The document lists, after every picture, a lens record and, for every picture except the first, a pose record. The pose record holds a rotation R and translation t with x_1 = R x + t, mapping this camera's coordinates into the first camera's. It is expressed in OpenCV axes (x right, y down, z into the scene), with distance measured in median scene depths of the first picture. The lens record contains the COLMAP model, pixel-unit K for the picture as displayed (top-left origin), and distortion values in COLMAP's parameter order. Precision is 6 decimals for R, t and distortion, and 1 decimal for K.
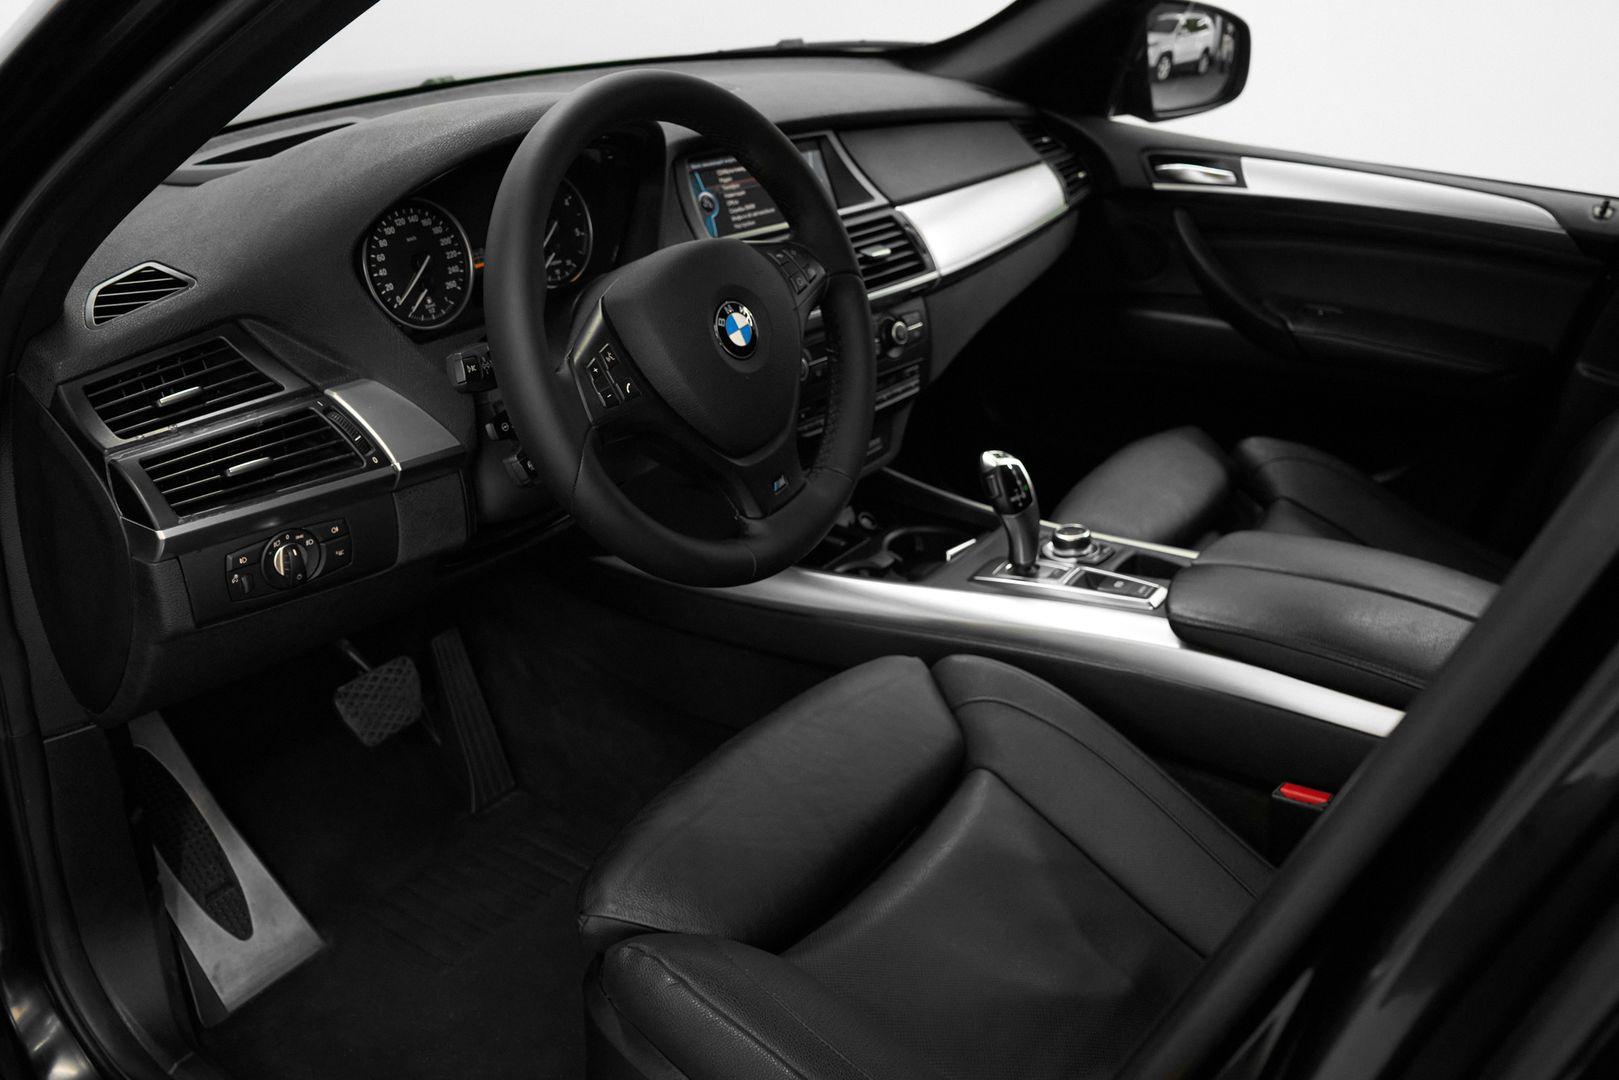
lens RADIAL K [[1297.7, 0, 797.4], [0, 1297.7, 522.6], [0, 0, 1]] dist [-0.134943, 0.005066]
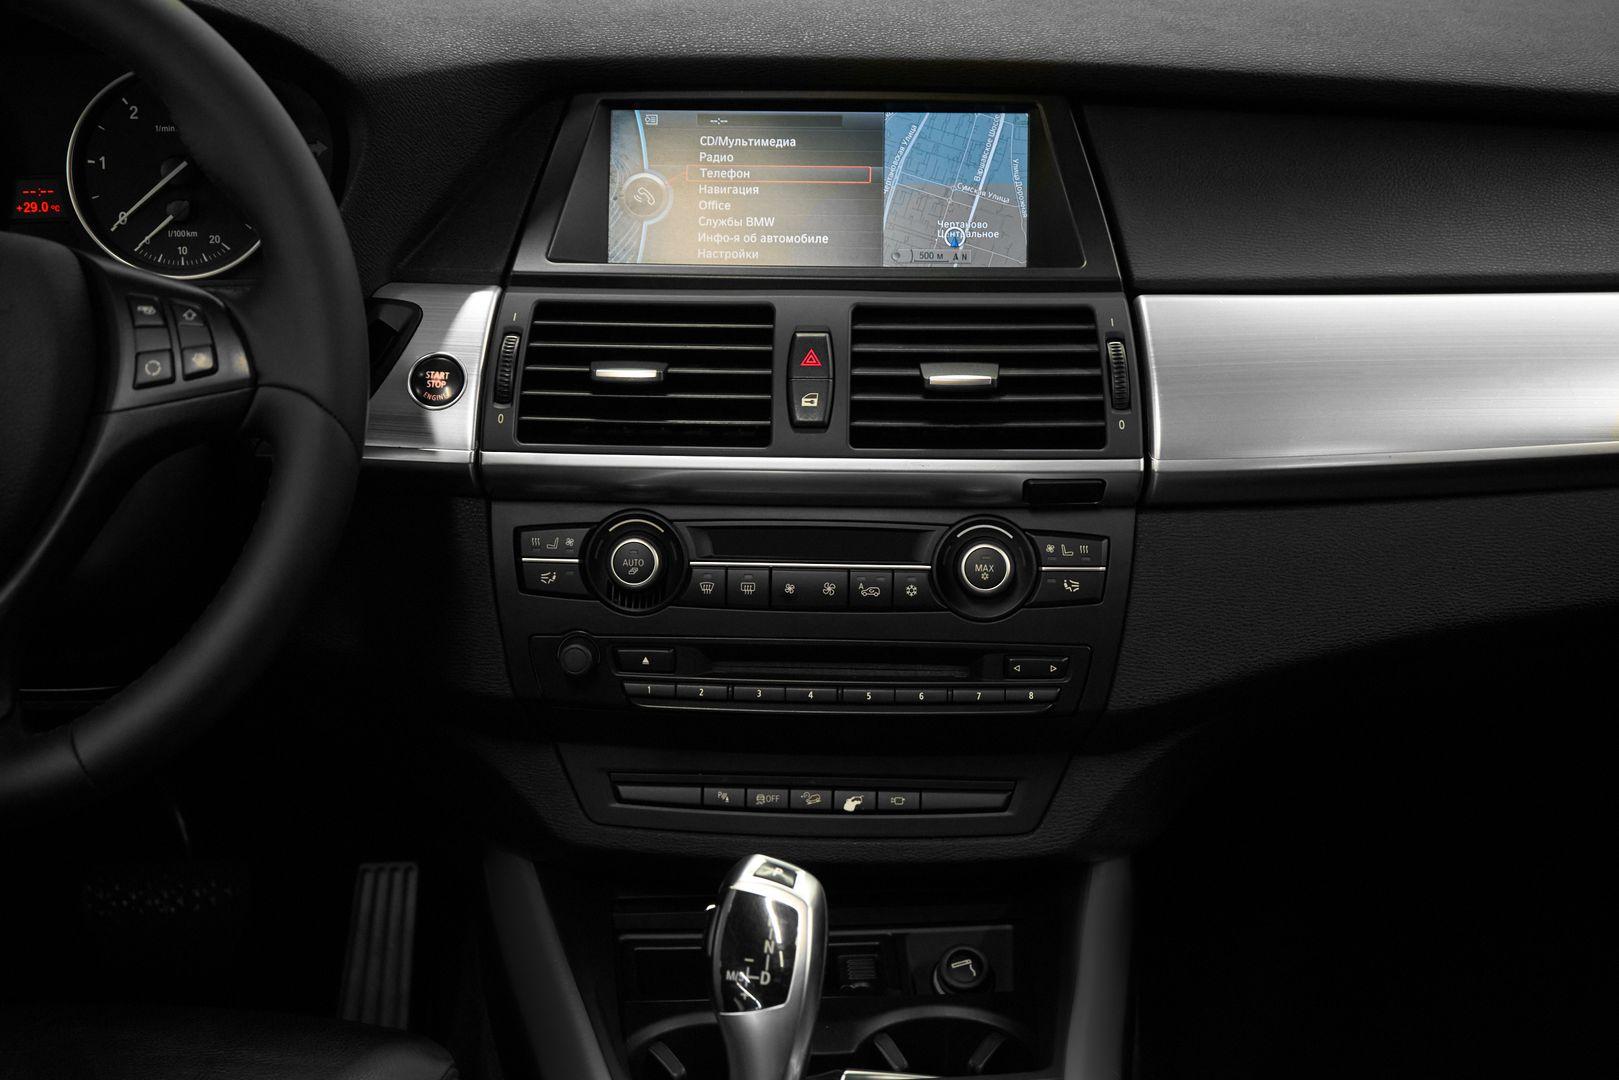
lens RADIAL K [[2645.4, 0, 797.9], [0, 2645.4, 546.8], [0, 0, 1]] dist [0.010894, 0.000000]
pose [[0.622037, 0.267422, -0.735904, 0.737523], [-0.329880, 0.941889, 0.063437, -0.200894], [0.710105, 0.203300, 0.674107, 0.375137]]
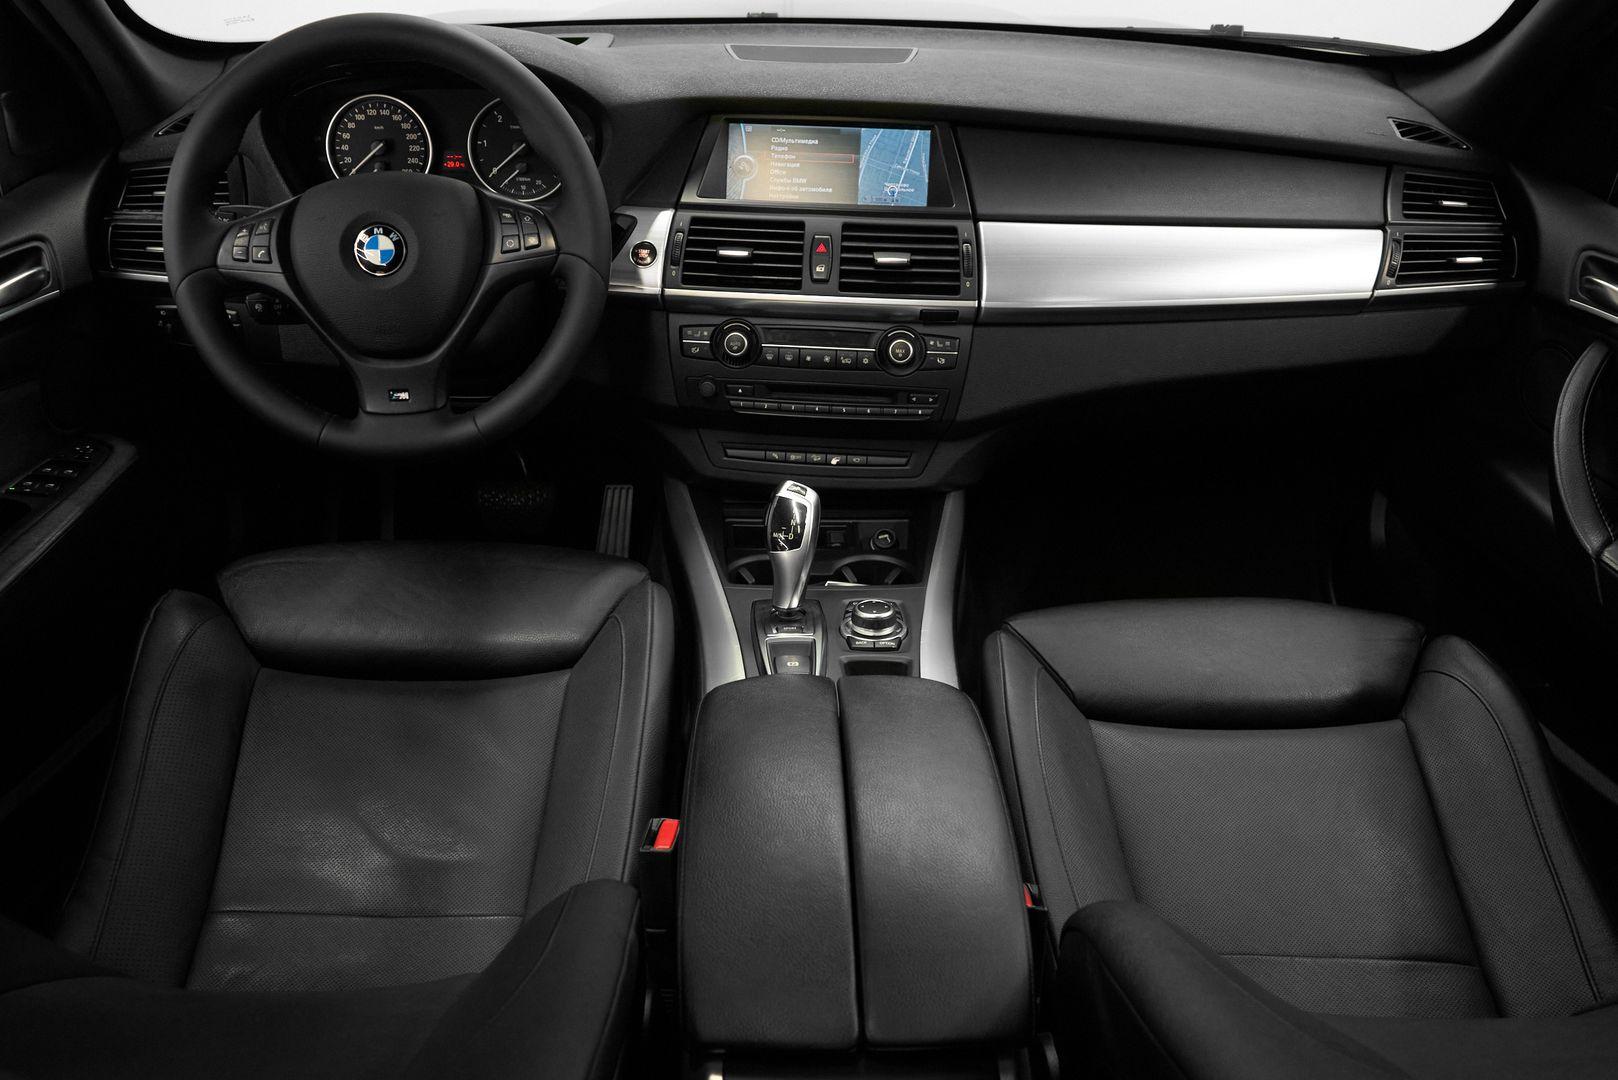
lens RADIAL K [[1284.5, 0, 805.8], [0, 1284.5, 537.5], [0, 0, 1]] dist [-0.004442, -0.014303]
pose [[0.605283, 0.390529, -0.693628, 0.773333], [-0.355353, 0.912299, 0.203553, -0.199677], [0.712290, 0.123276, 0.690975, 0.353989]]
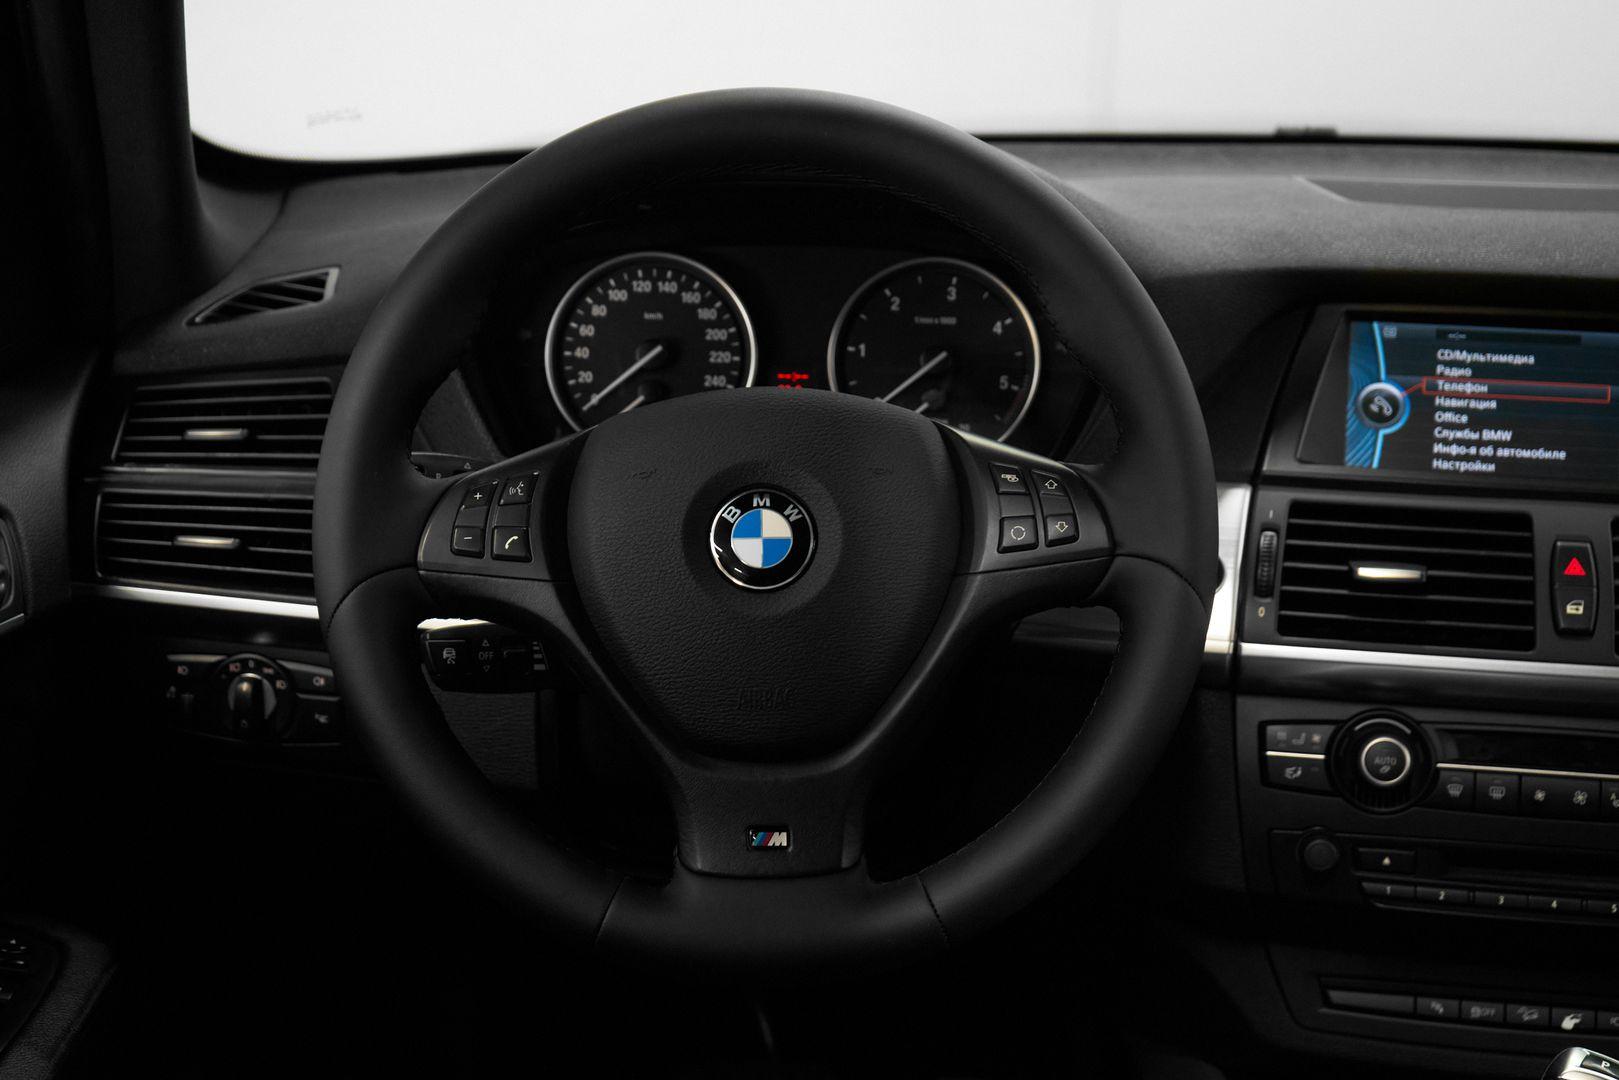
lens RADIAL K [[2752.1, 0, 810.2], [0, 2752.1, 555.9], [0, 0, 1]] dist [0.025454, 0.000000]
pose [[0.565174, 0.216086, -0.796169, 0.662704], [-0.375083, 0.926875, -0.014699, -0.091807], [0.734773, 0.306937, 0.604896, 0.196432]]
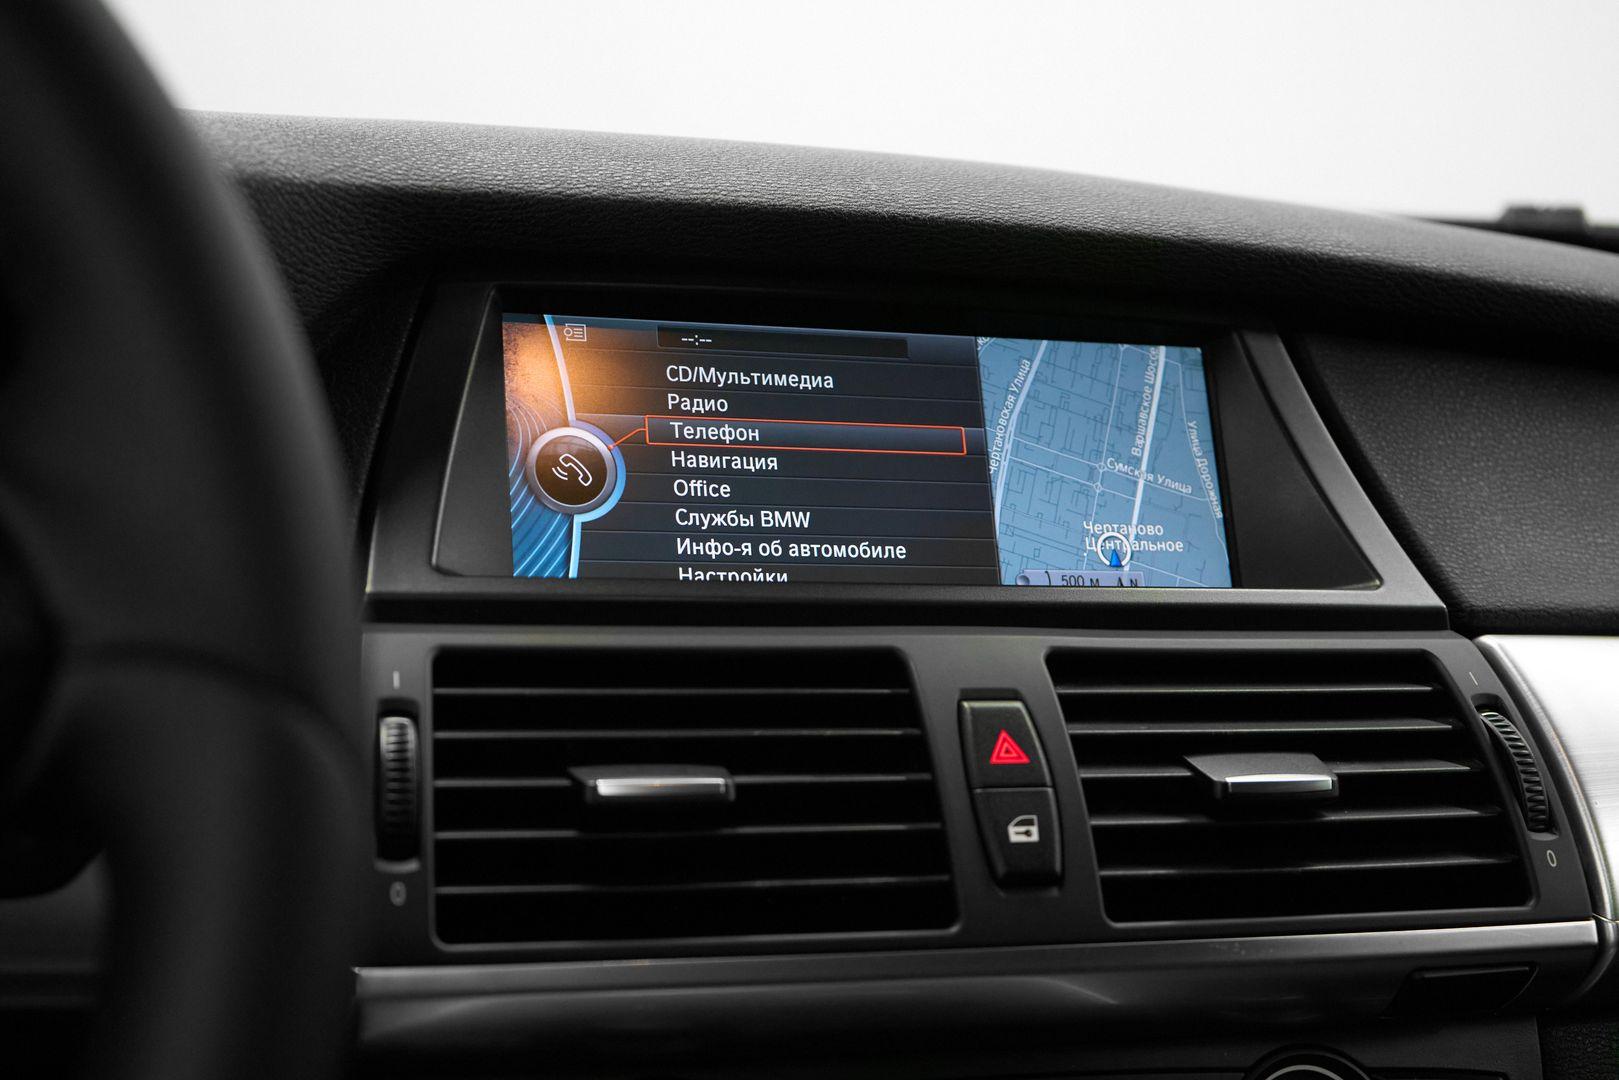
lens RADIAL K [[2374.3, 0, 801.9], [0, 2374.3, 533.7], [0, 0, 1]] dist [0.022257, 0.000000]
pose [[0.859043, 0.100025, -0.502036, 0.208142], [-0.265041, 0.925946, -0.269032, -0.116720], [0.437949, 0.364170, 0.821937, 0.617973]]
